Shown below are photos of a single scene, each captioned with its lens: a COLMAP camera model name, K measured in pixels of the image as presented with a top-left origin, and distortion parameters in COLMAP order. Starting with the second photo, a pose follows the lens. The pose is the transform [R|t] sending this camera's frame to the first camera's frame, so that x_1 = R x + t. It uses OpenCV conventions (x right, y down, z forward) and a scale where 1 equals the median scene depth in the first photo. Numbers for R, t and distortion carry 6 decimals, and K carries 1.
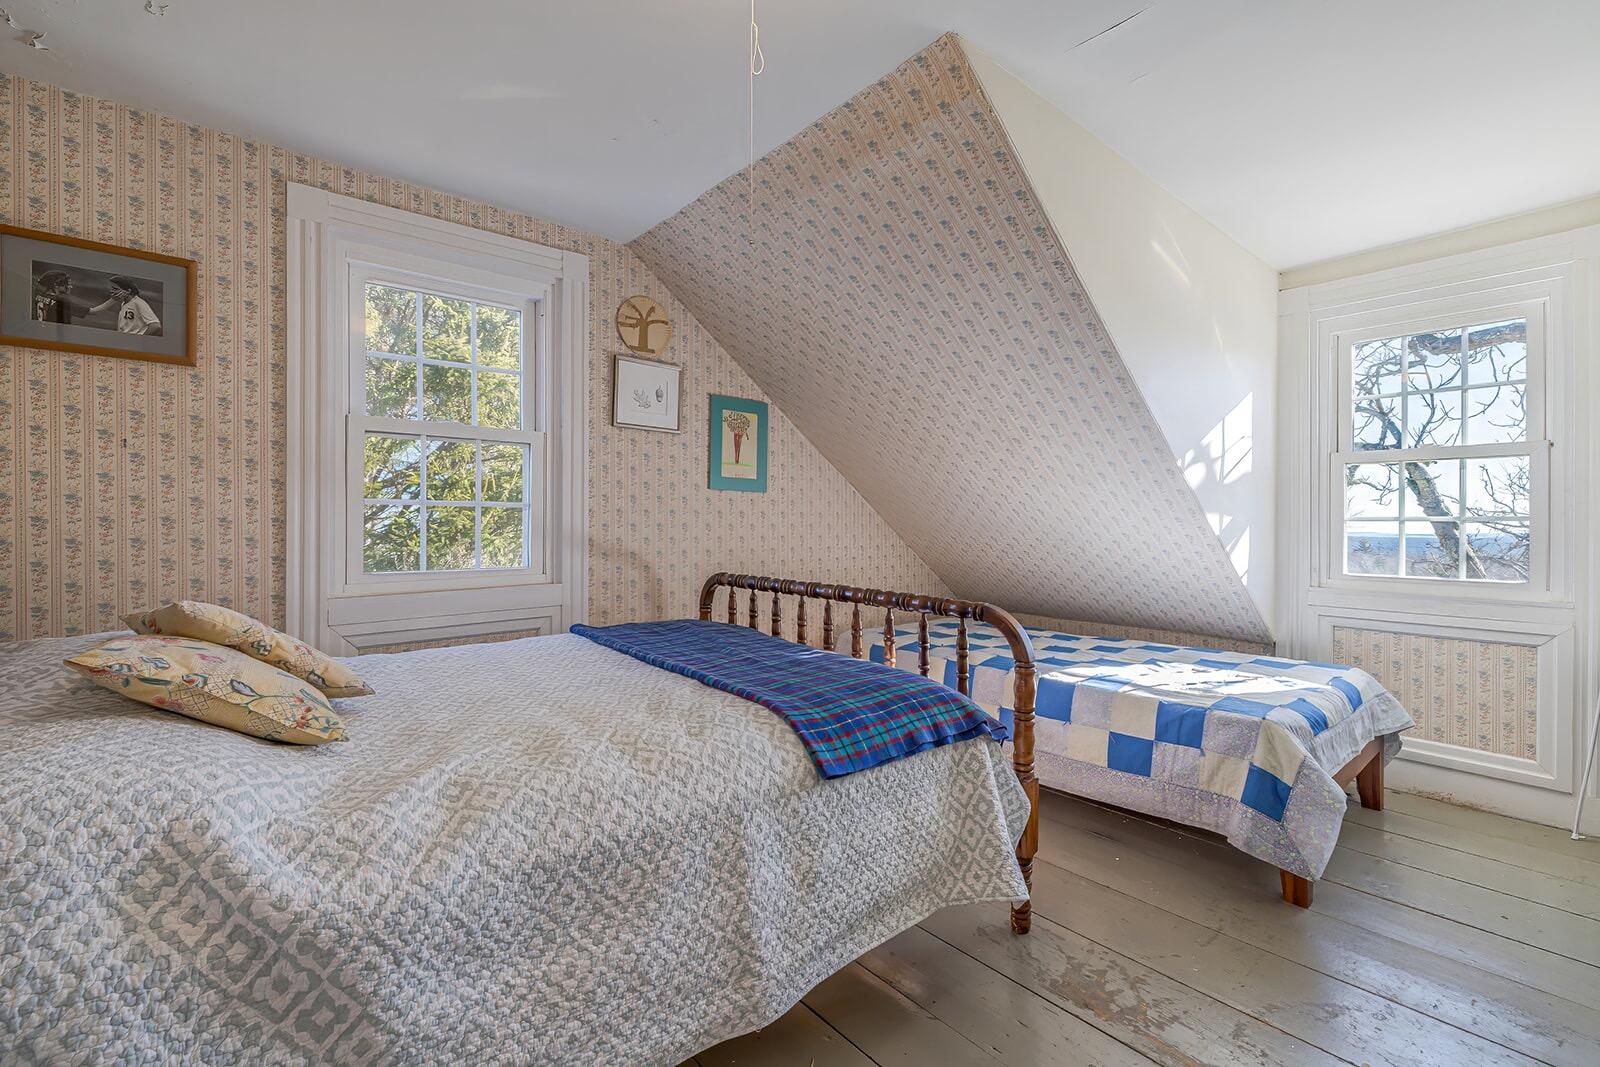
lens RADIAL K [[675.3, 0, 798.7], [0, 675.3, 530.1], [0, 0, 1]] dist [-0.002042, 0.000975]
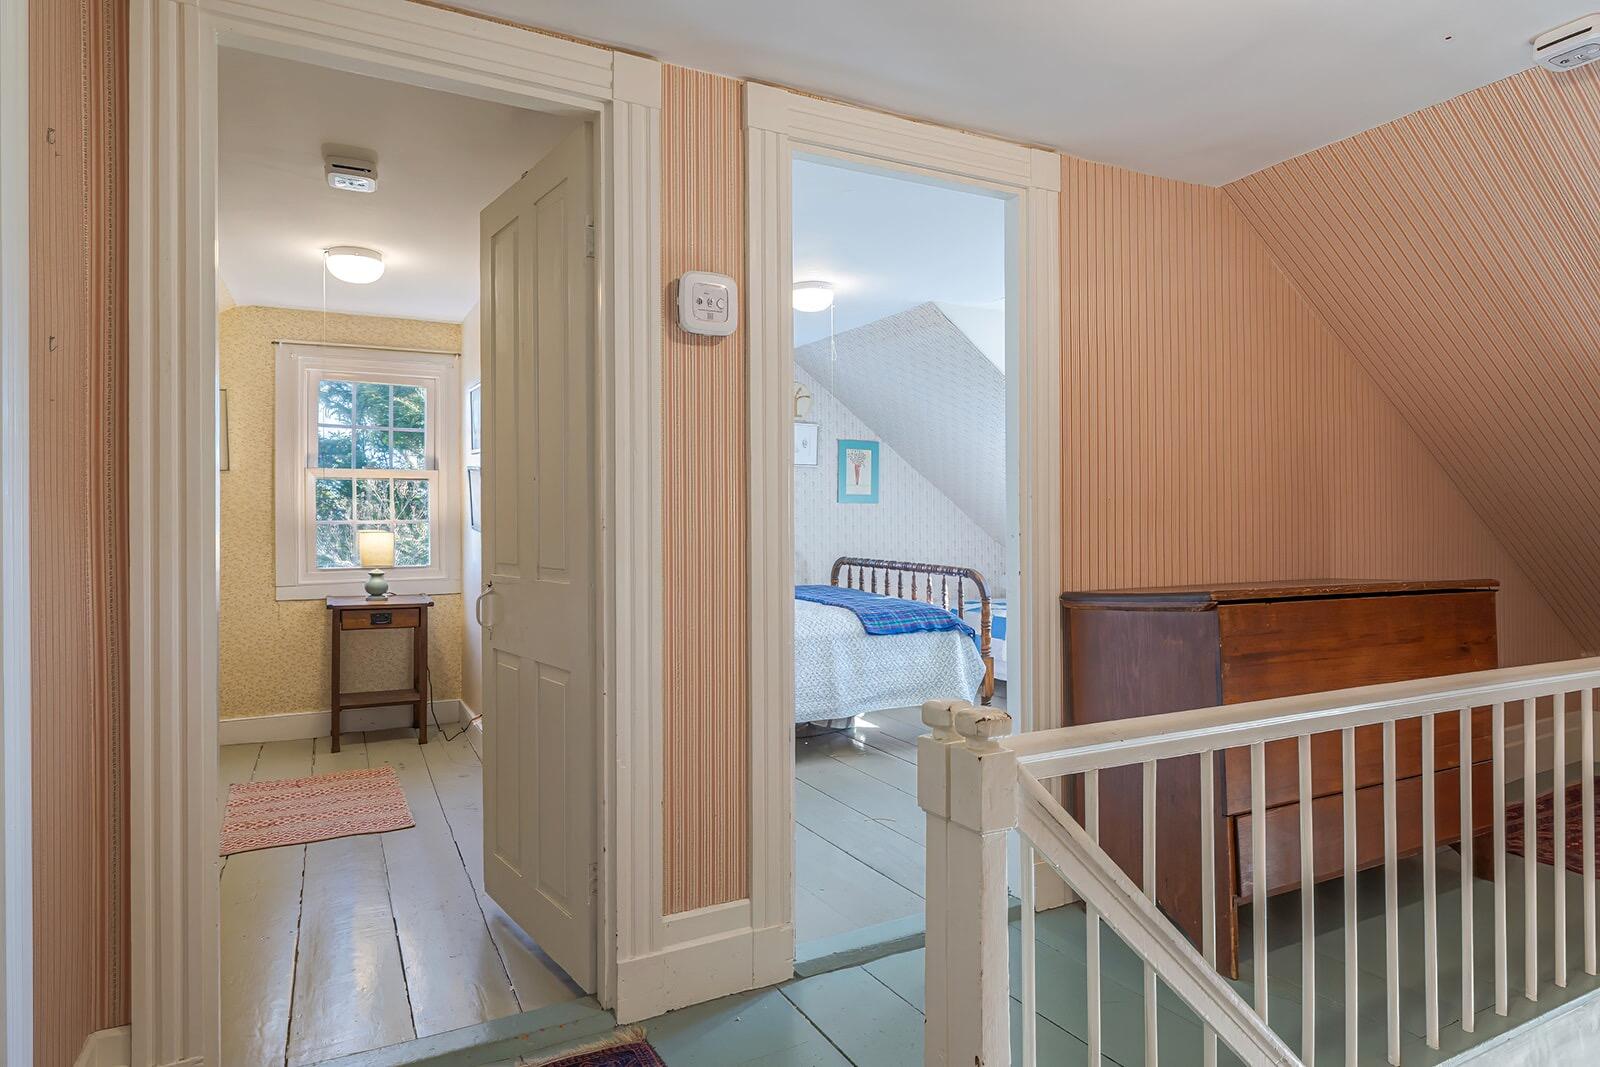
lens RADIAL K [[912.2, 0, 800.9], [0, 912.2, 529.0], [0, 0, 1]] dist [0.001283, 0.000068]
pose [[0.974696, -0.006921, -0.223429, 0.280896], [0.007705, 0.999967, 0.002634, -0.009157], [0.223403, -0.004289, 0.974717, -1.169539]]
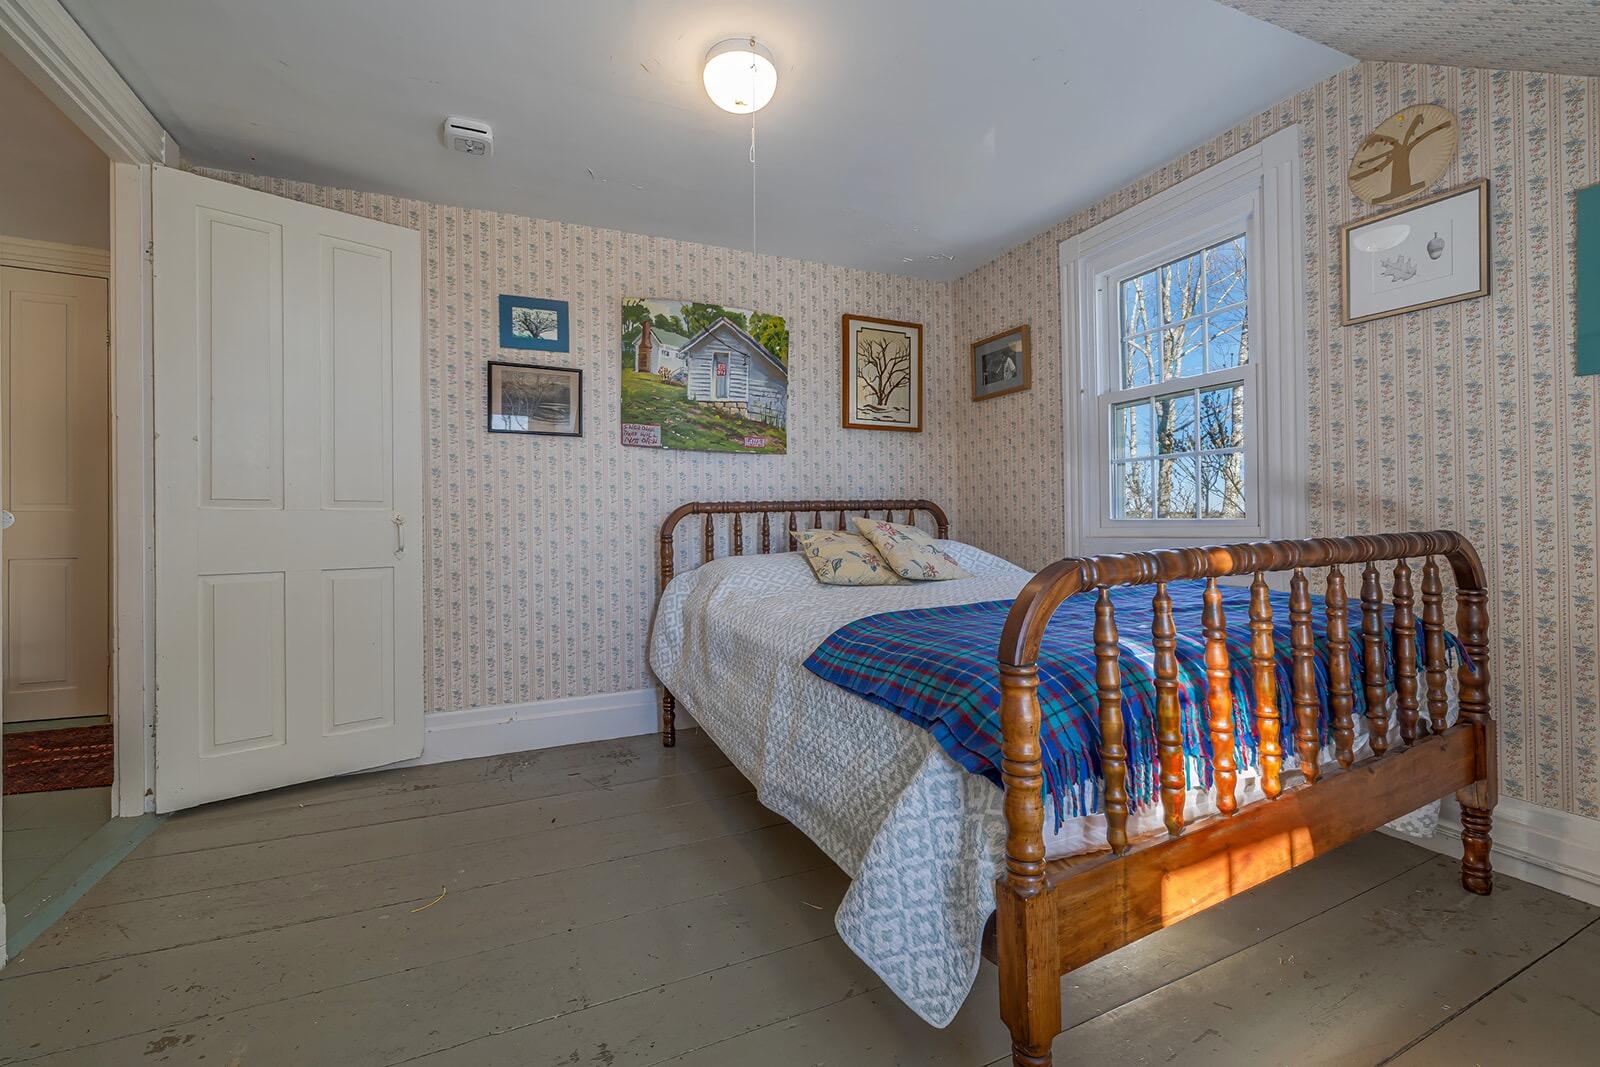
lens RADIAL K [[675.3, 0, 806.6], [0, 675.3, 519.1], [0, 0, 1]] dist [-0.002042, 0.000975]
pose [[-0.254095, -0.001118, -0.967179, 0.601376], [0.004421, 0.999988, -0.002318, 0.054577], [0.967169, -0.004865, -0.254087, 0.656410]]
